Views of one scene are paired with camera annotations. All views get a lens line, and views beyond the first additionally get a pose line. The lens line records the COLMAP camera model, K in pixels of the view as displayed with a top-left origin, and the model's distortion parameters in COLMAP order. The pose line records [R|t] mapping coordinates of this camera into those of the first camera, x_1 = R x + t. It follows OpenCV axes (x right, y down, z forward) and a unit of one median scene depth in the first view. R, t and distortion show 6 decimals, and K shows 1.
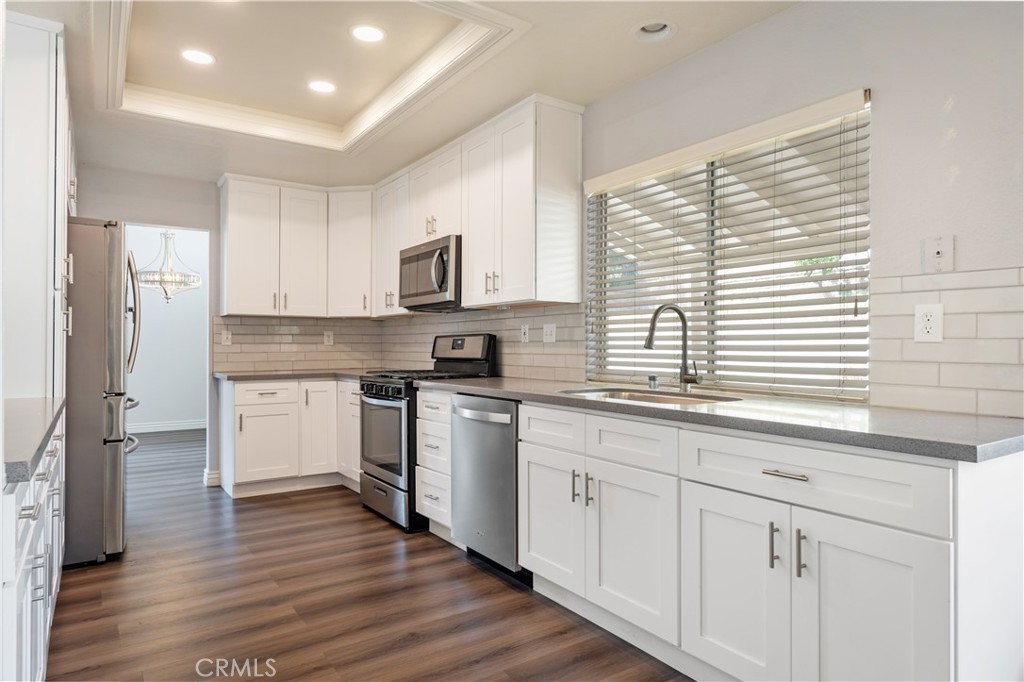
lens RADIAL K [[609.8, 0, 512.0], [0, 609.8, 341.0], [0, 0, 1]] dist [0.045305, 0.000408]
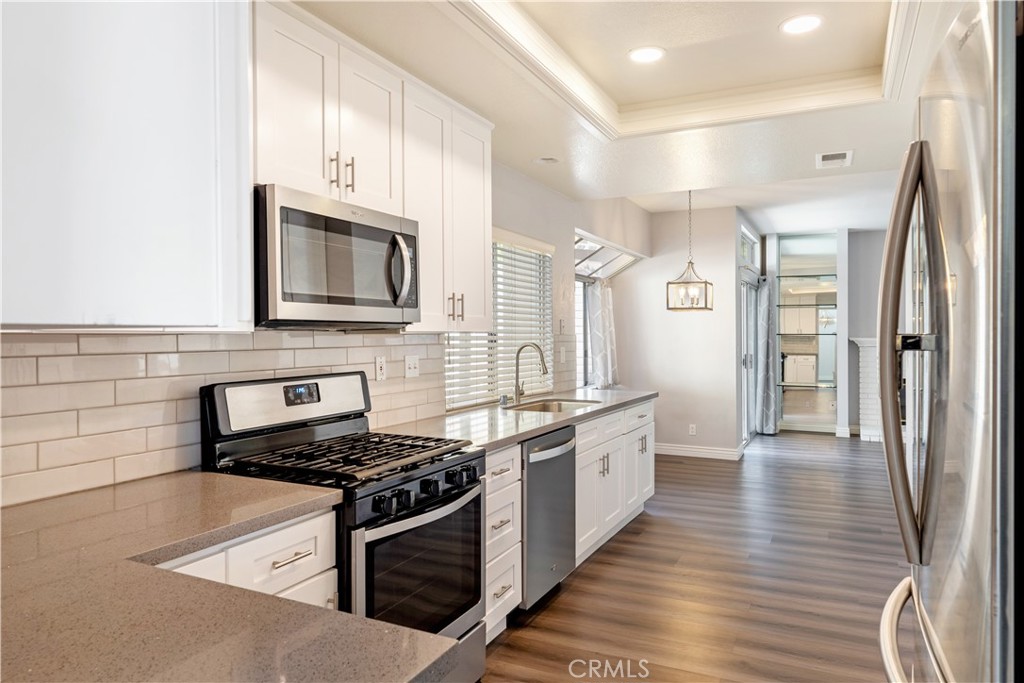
lens RADIAL K [[674.2, 0, 512.0], [0, 674.2, 341.5], [0, 0, 1]] dist [-0.000721, -0.000086]
pose [[-0.495509, 0.024036, 0.868270, -0.771425], [0.033938, 0.999389, -0.008298, -0.032893], [-0.867939, 0.025355, -0.496023, 1.278806]]
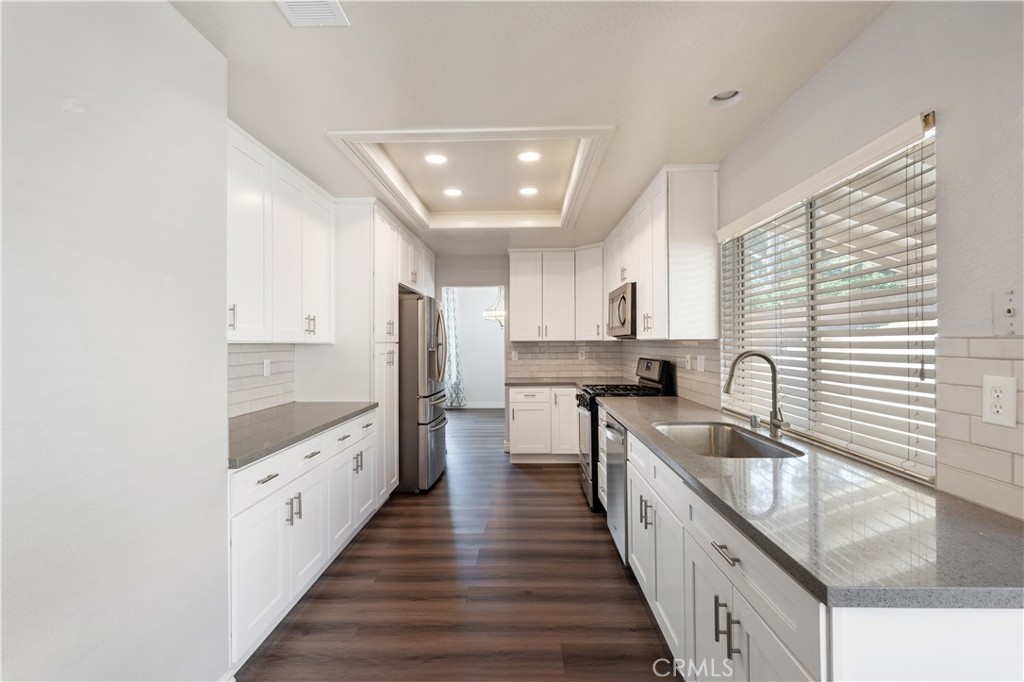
lens RADIAL K [[462.6, 0, 512.0], [0, 462.6, 341.0], [0, 0, 1]] dist [-0.002605, 0.018049]
pose [[0.816620, -0.011958, -0.577052, 0.260769], [0.014674, 0.999892, 0.000045, -0.057049], [0.576990, -0.008504, 0.816707, 0.083127]]
